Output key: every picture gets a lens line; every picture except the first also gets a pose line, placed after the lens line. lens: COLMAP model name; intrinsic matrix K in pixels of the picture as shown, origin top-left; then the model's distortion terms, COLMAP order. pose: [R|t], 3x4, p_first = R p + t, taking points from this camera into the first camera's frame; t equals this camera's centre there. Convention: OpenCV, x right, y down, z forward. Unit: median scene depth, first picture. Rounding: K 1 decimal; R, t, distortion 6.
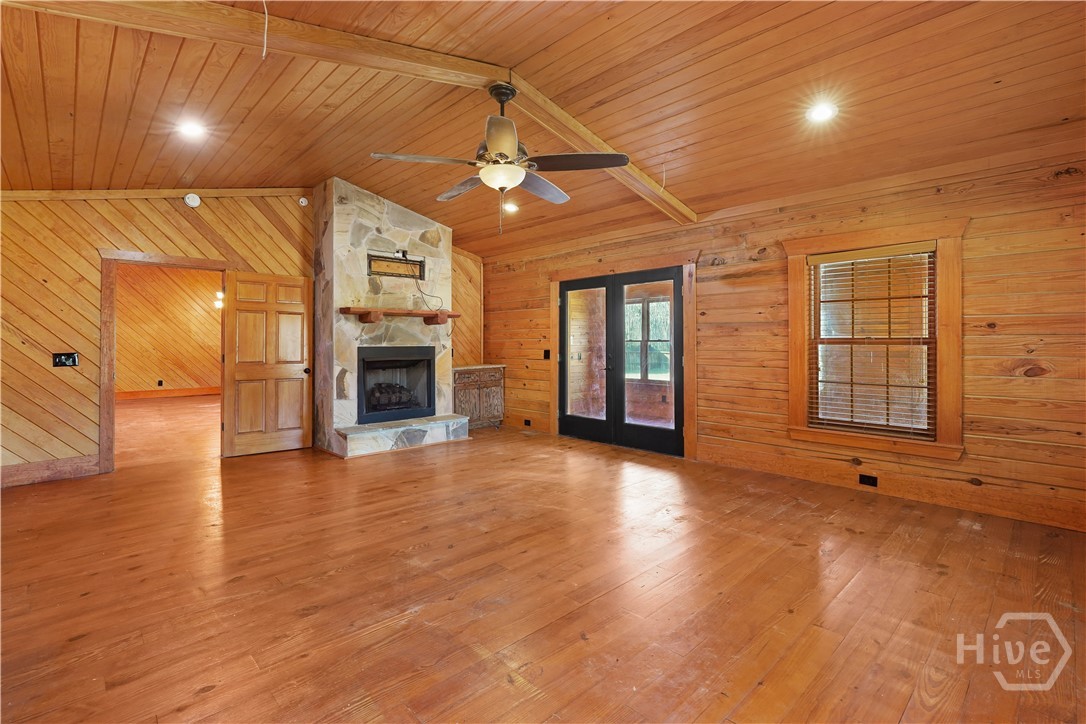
lens RADIAL K [[502.7, 0, 554.3], [0, 502.7, 339.9], [0, 0, 1]] dist [-0.004558, 0.003644]
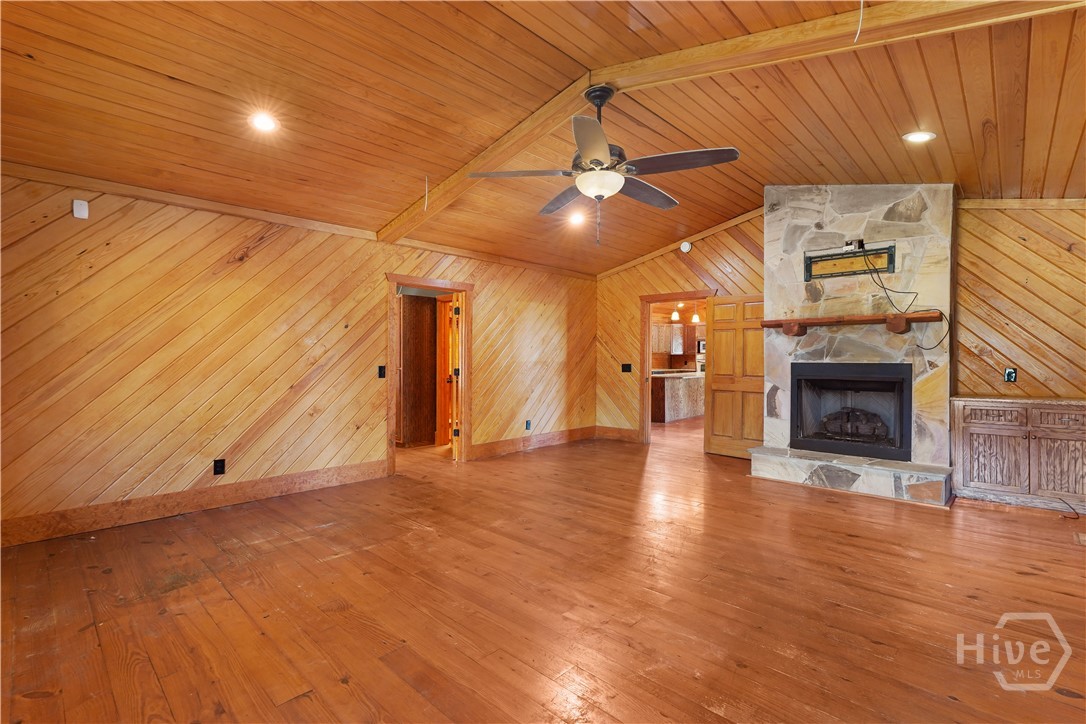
lens RADIAL K [[502.7, 0, 522.4], [0, 502.7, 363.4], [0, 0, 1]] dist [-0.004558, 0.003644]
pose [[0.019236, 0.015198, -0.999699, 0.506448], [0.005273, 0.999869, 0.015302, -0.001319], [0.999801, -0.005566, 0.019154, 0.495718]]
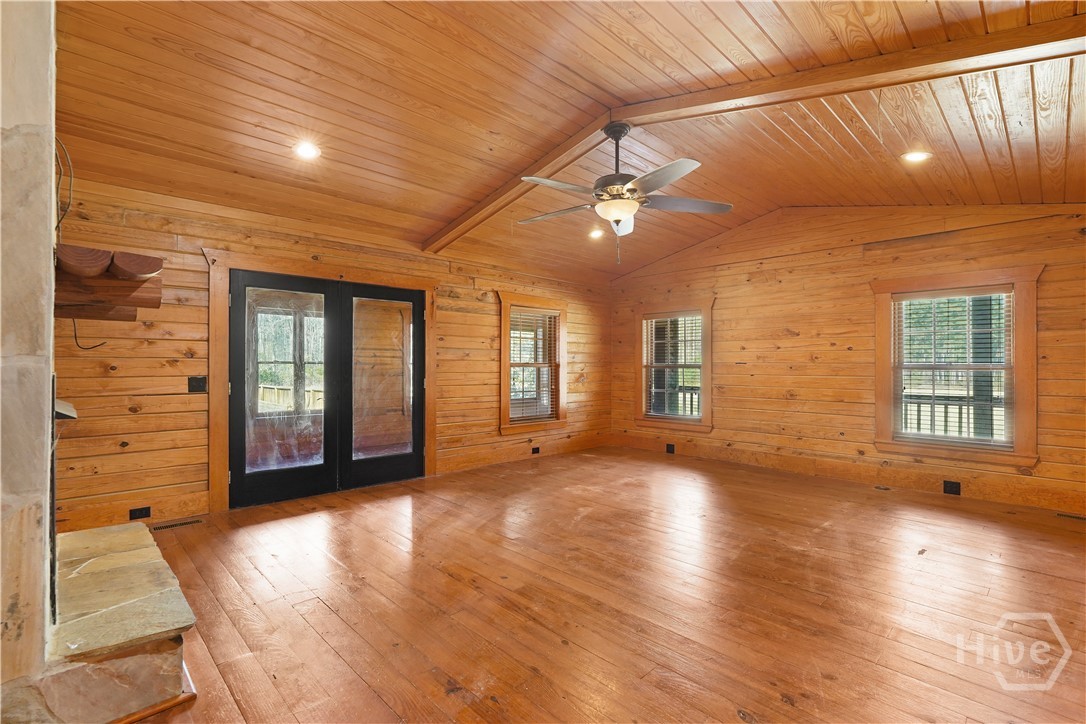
lens RADIAL K [[502.7, 0, 518.8], [0, 502.7, 364.0], [0, 0, 1]] dist [-0.004558, 0.003644]
pose [[0.025240, 0.003378, 0.999676, -0.696158], [-0.010080, 0.999944, -0.003125, 0.003436], [-0.999631, -0.009998, 0.025273, 0.702178]]
